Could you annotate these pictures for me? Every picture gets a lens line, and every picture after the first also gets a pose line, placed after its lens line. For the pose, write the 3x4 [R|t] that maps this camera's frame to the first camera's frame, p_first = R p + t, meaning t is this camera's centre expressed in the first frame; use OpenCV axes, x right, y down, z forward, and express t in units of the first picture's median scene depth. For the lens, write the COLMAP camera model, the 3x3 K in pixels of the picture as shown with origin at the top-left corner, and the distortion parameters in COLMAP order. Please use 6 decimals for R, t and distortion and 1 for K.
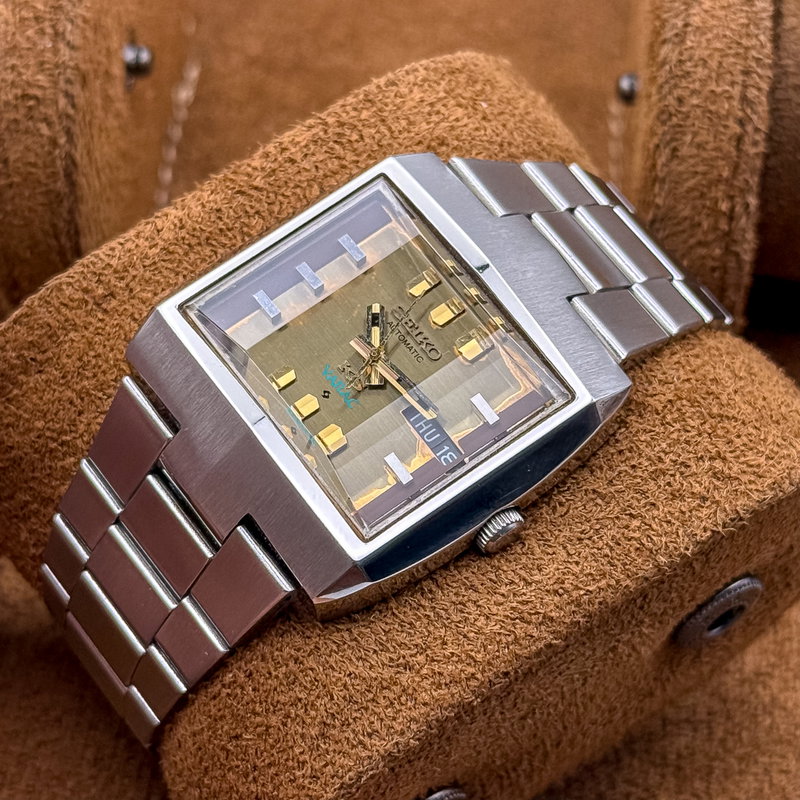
lens RADIAL K [[2373.9, 0, 402.5], [0, 2373.9, 397.3], [0, 0, 1]] dist [0.330065, 0.000000]
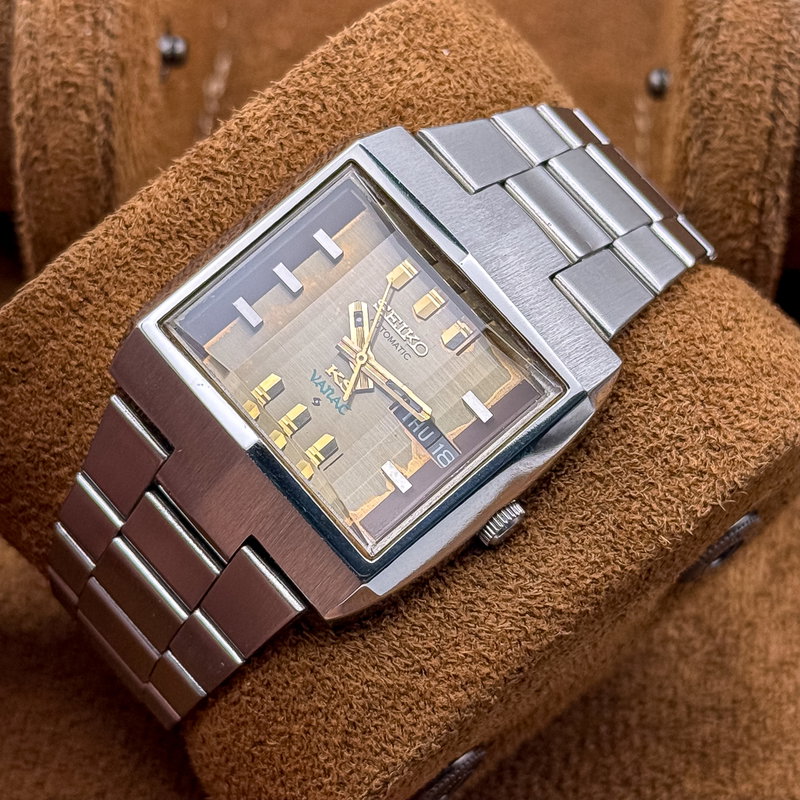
lens RADIAL K [[2373.9, 0, 395.0], [0, 2373.9, 402.2], [0, 0, 1]] dist [0.330065, 0.000000]
pose [[0.995999, -0.089090, 0.006958, -0.006204], [0.086262, 0.978864, 0.185430, -0.178770], [-0.023331, -0.184087, 0.982633, 0.022277]]
